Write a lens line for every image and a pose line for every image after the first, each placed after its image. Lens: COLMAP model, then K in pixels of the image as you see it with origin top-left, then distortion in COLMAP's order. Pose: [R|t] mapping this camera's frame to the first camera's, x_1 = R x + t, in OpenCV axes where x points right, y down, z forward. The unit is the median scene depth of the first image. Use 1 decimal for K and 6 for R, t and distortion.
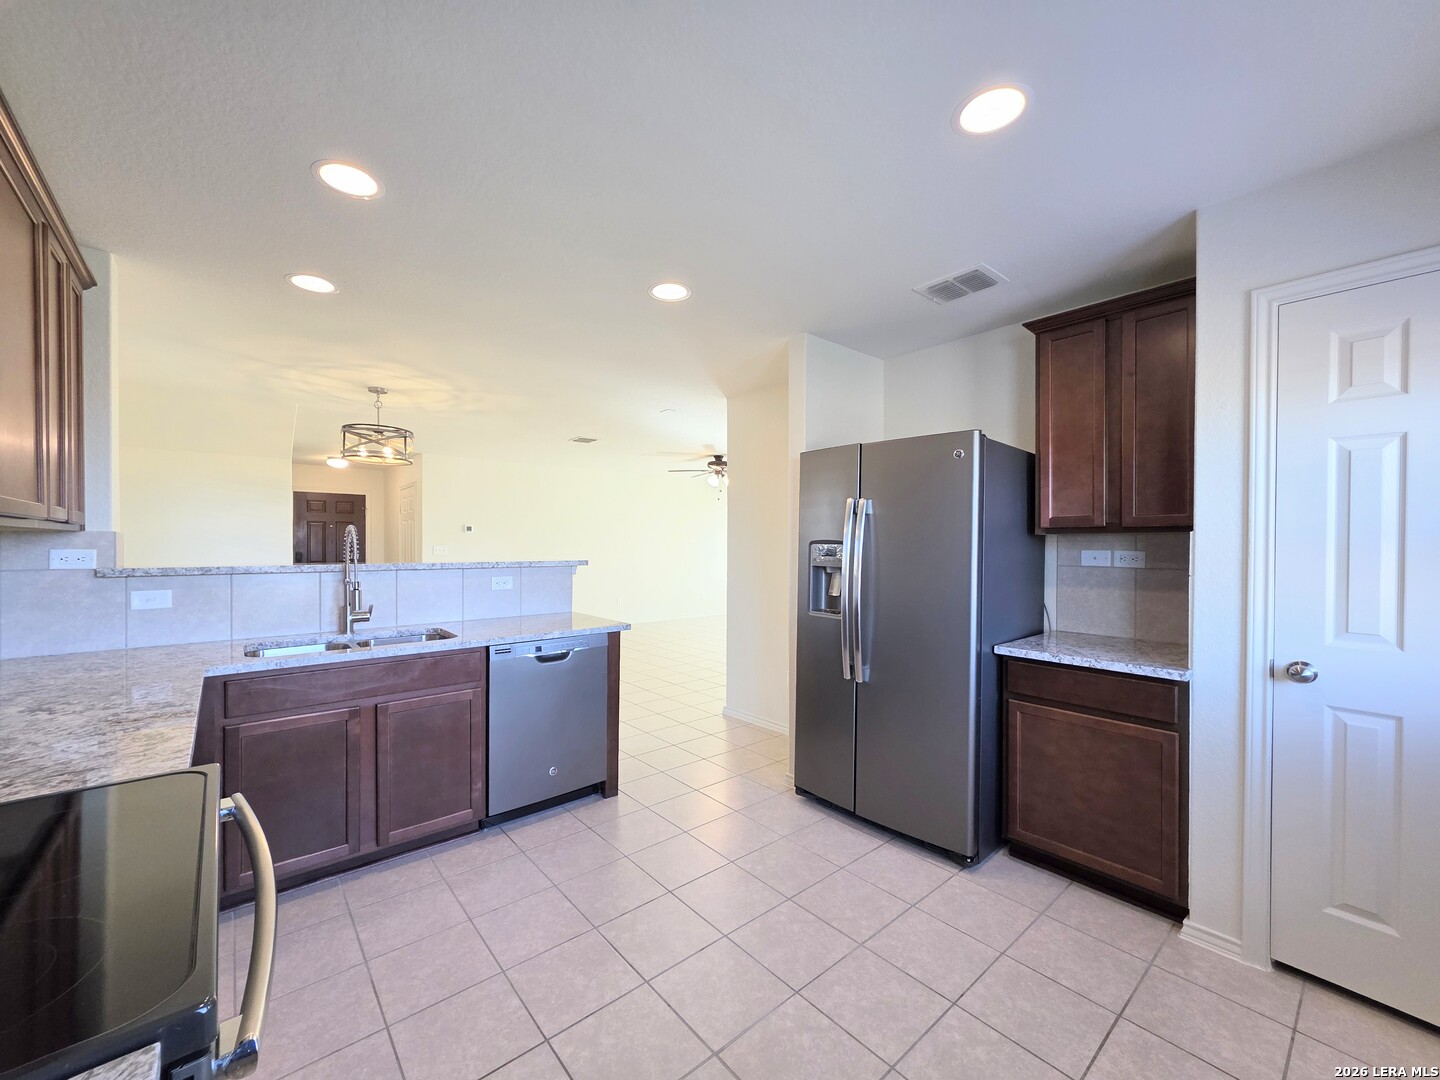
lens RADIAL K [[575.6, 0, 710.1], [0, 575.6, 545.7], [0, 0, 1]] dist [0.000435, 0.000159]
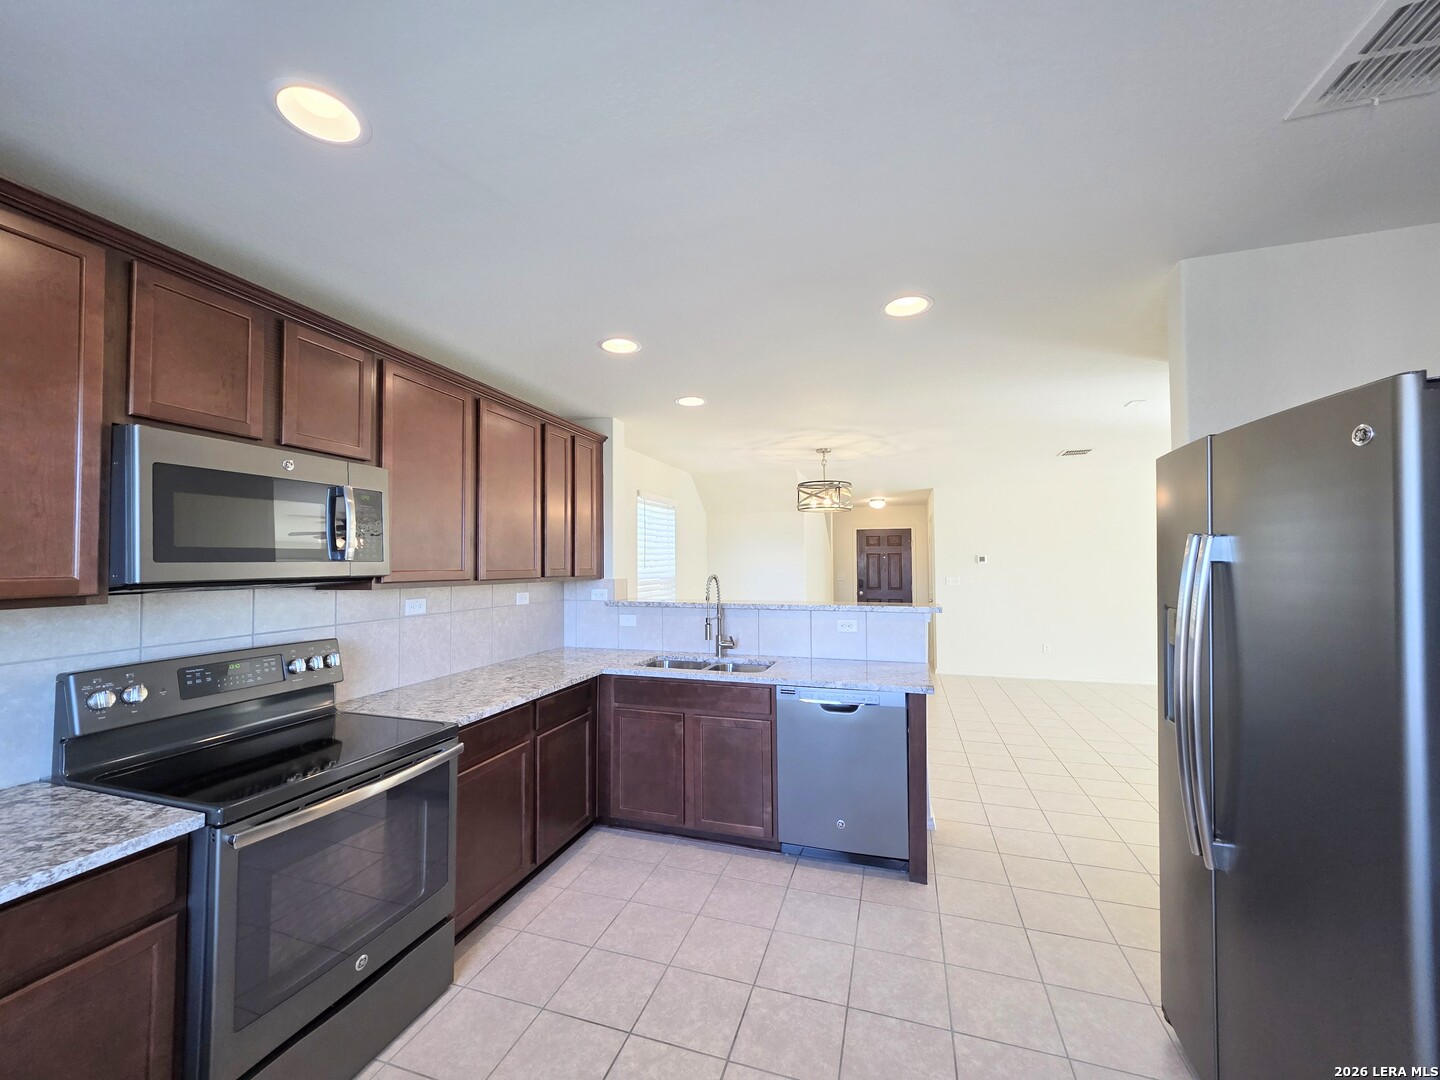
lens RADIAL K [[575.6, 0, 710.1], [0, 575.6, 545.7], [0, 0, 1]] dist [0.000435, 0.000159]
pose [[0.524648, -0.032143, -0.850712, 0.550241], [0.002086, 0.999333, -0.036472, -0.058386], [0.851316, 0.017360, 0.524365, 0.337114]]
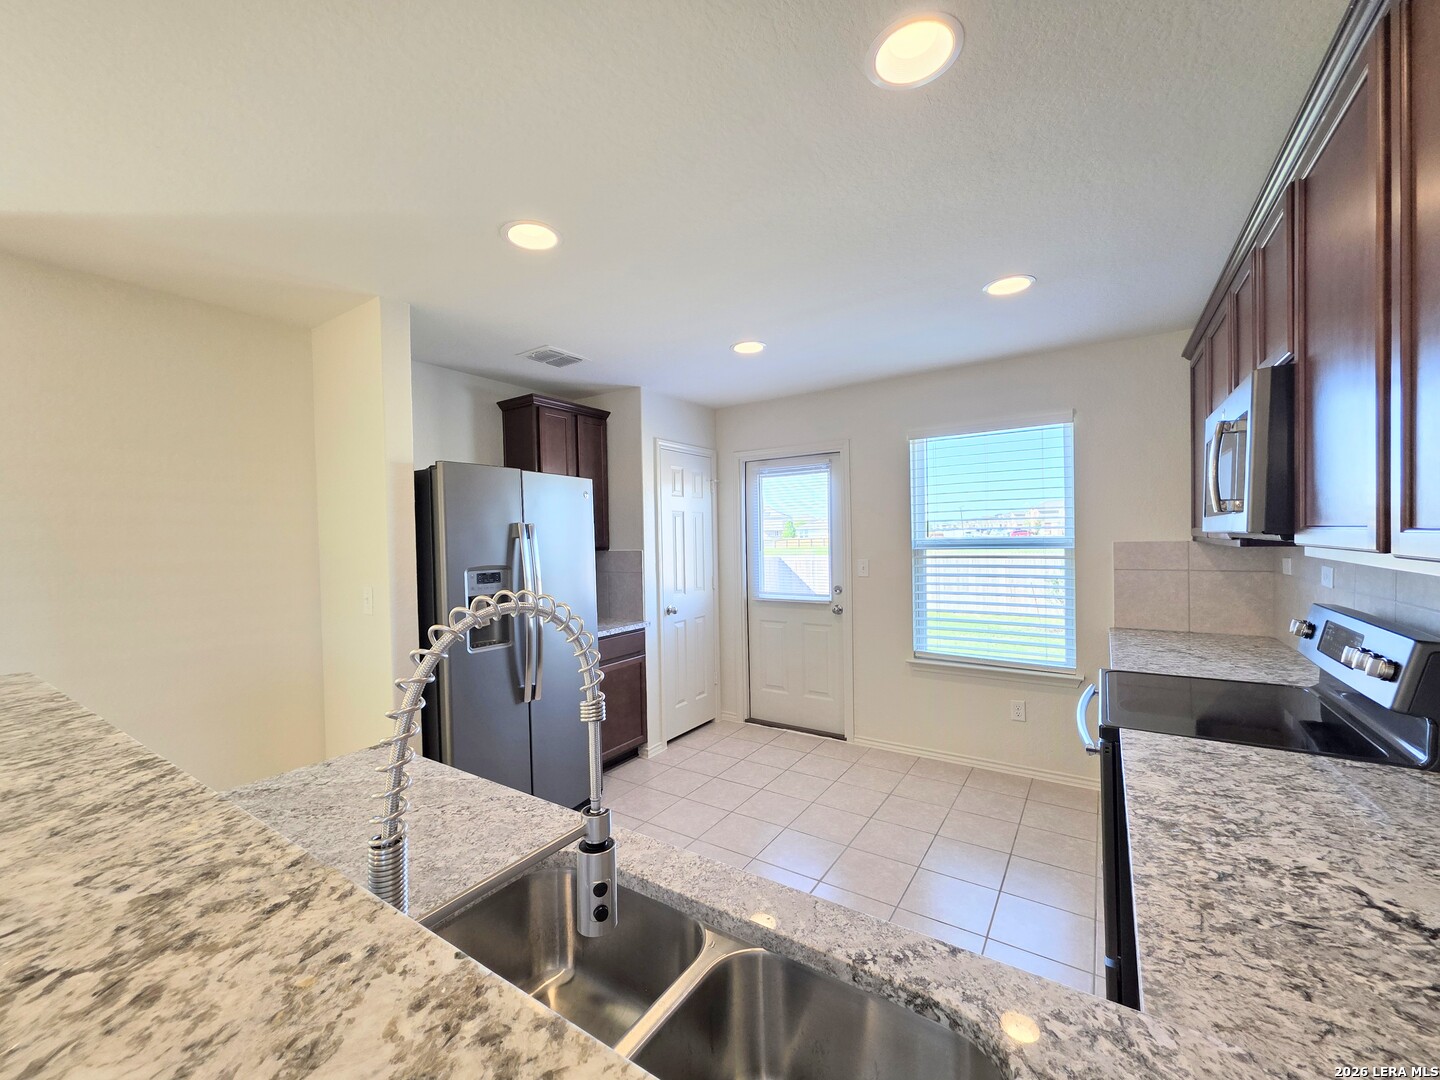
lens RADIAL K [[575.6, 0, 710.1], [0, 575.6, 545.7], [0, 0, 1]] dist [0.000435, 0.000159]
pose [[-0.269736, -0.011409, 0.962867, -0.937104], [0.028967, 0.999381, 0.019957, -0.060863], [-0.962498, 0.033275, -0.269239, 1.099098]]
